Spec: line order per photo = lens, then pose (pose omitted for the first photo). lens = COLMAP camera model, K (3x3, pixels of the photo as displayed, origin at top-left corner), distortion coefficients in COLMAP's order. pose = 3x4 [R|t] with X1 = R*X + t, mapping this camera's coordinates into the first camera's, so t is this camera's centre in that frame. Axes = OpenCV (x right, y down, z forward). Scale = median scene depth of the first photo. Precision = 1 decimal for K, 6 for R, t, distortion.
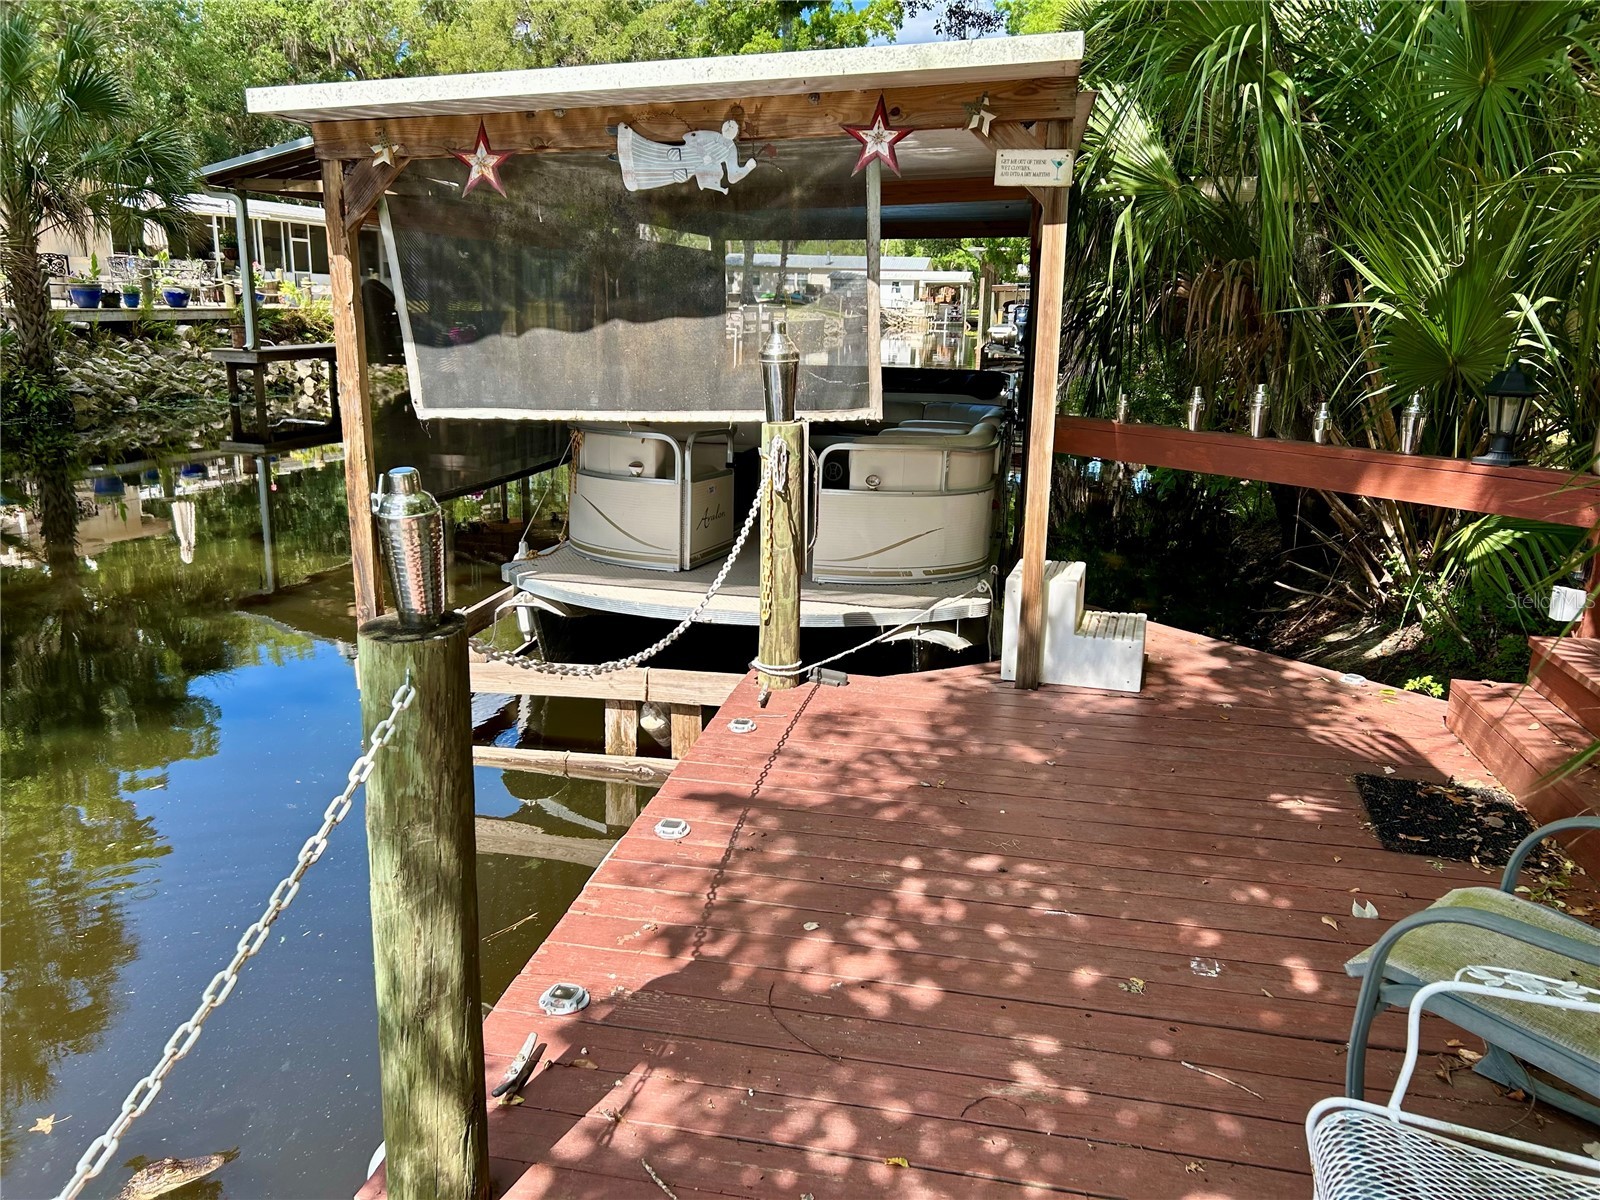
lens RADIAL K [[1203.7, 0, 804.6], [0, 1203.7, 605.6], [0, 0, 1]] dist [0.055389, -0.062708]
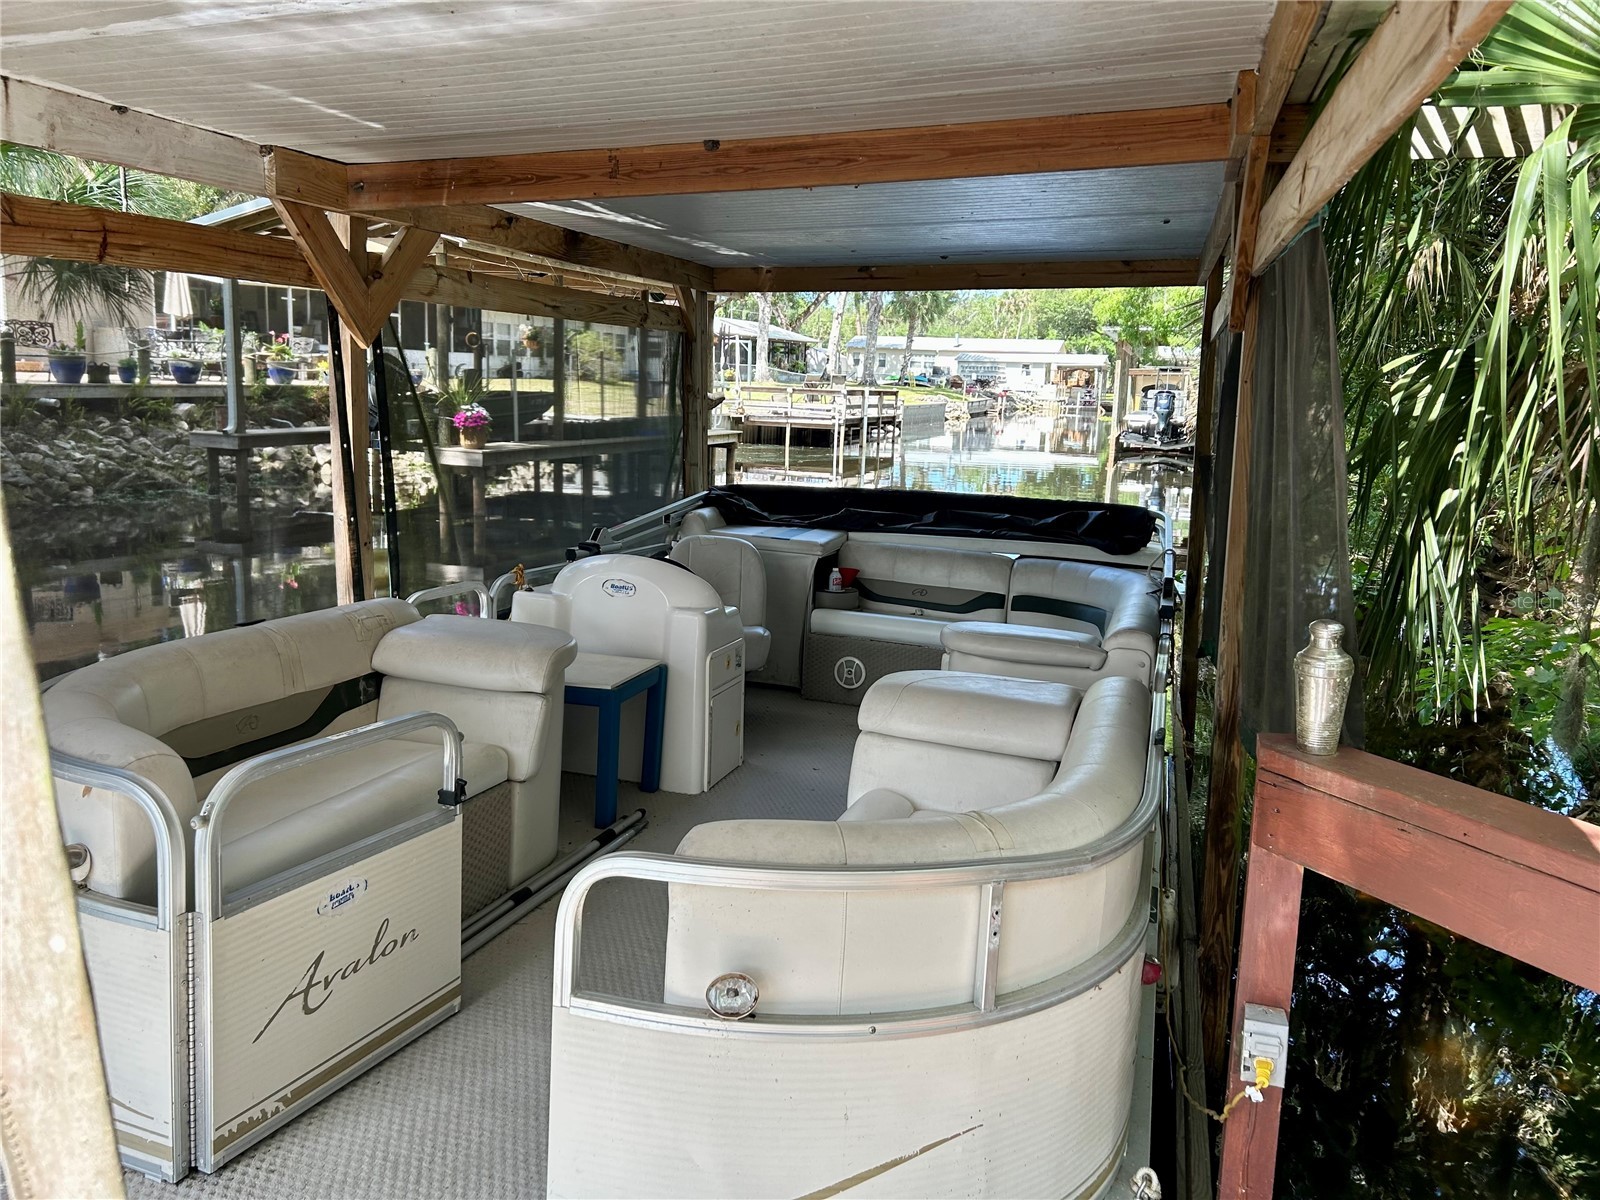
lens RADIAL K [[1203.7, 0, 795.5], [0, 1203.7, 596.6], [0, 0, 1]] dist [0.055389, -0.062708]
pose [[0.993329, 0.031355, -0.110969, 0.025642], [-0.039173, 0.996848, -0.068984, -0.045297], [0.108456, 0.072871, 0.991427, 0.177264]]
